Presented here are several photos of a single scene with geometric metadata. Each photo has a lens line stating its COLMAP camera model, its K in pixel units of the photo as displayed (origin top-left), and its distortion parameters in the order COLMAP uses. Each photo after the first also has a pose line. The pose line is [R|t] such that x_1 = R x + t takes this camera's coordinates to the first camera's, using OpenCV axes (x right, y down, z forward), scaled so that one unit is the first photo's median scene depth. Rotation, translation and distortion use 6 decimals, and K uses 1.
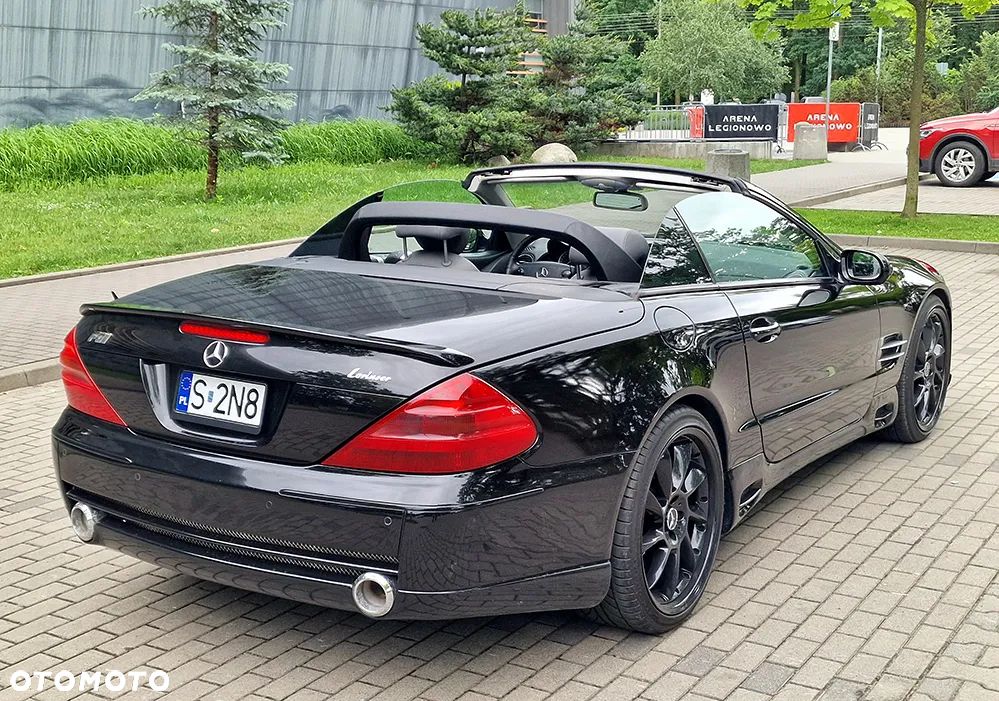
lens RADIAL K [[1320.3, 0, 499.0], [0, 1320.3, 350.1], [0, 0, 1]] dist [0.097153, 0.000000]
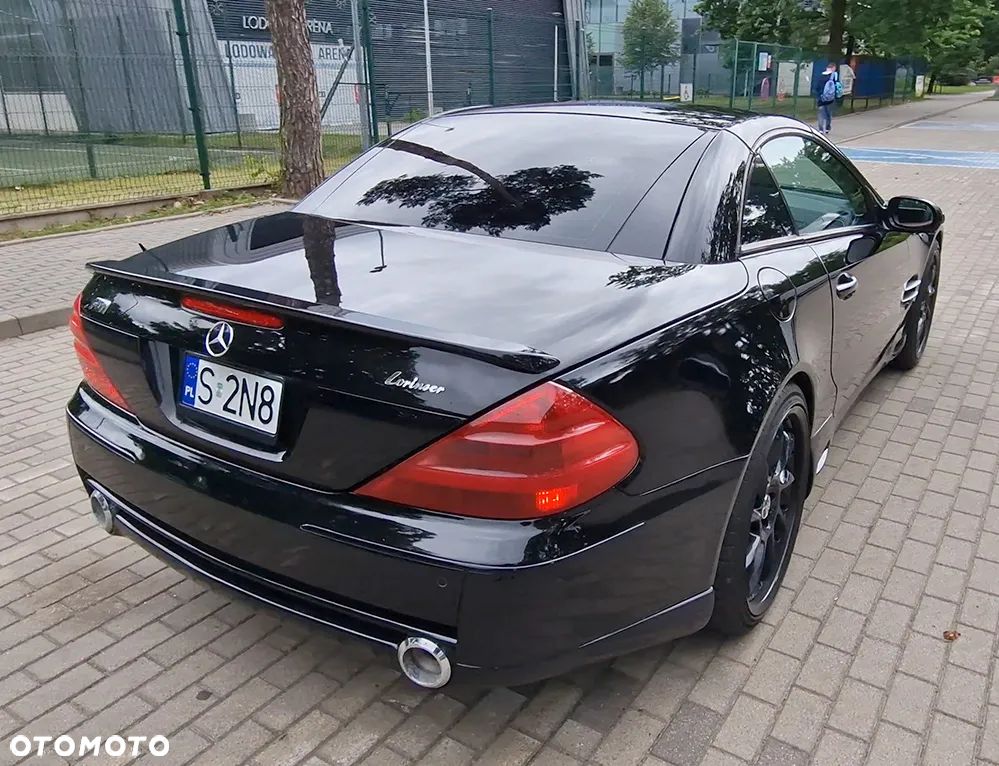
lens RADIAL K [[829.7, 0, 508.9], [0, 829.7, 387.0], [0, 0, 1]] dist [-0.007258, -0.004404]
pose [[0.999811, 0.009375, -0.017006, -0.036471], [-0.006503, 0.986818, 0.161700, -0.047987], [0.018298, -0.161559, 0.986693, 0.518209]]
